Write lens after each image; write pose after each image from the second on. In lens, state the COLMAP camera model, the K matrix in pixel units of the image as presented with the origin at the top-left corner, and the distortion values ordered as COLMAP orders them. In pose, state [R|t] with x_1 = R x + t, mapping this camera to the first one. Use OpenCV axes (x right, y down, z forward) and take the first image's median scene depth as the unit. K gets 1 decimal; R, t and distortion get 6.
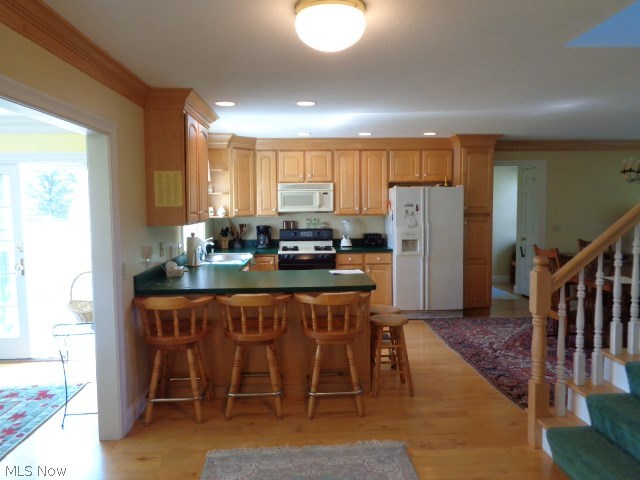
lens RADIAL K [[471.9, 0, 321.7], [0, 471.9, 237.3], [0, 0, 1]] dist [-0.004649, -0.002957]
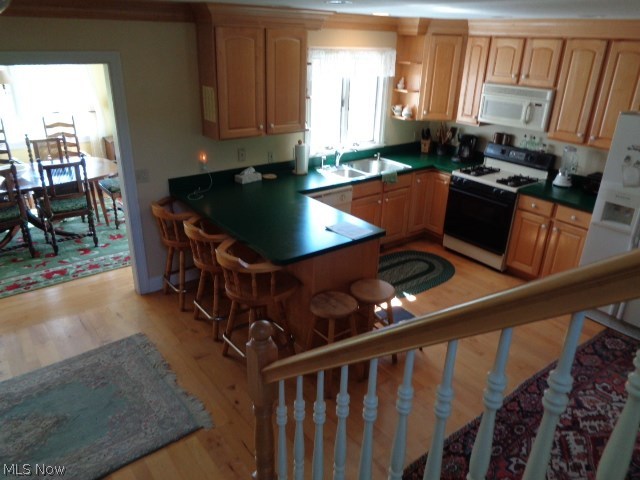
lens RADIAL K [[471.9, 0, 321.7], [0, 471.9, 237.3], [0, 0, 1]] dist [-0.004649, -0.002957]
pose [[0.578920, 0.342751, -0.739847, 0.408357], [-0.093449, 0.929271, 0.357383, -0.131268], [0.810012, -0.137759, 0.570003, 0.318323]]
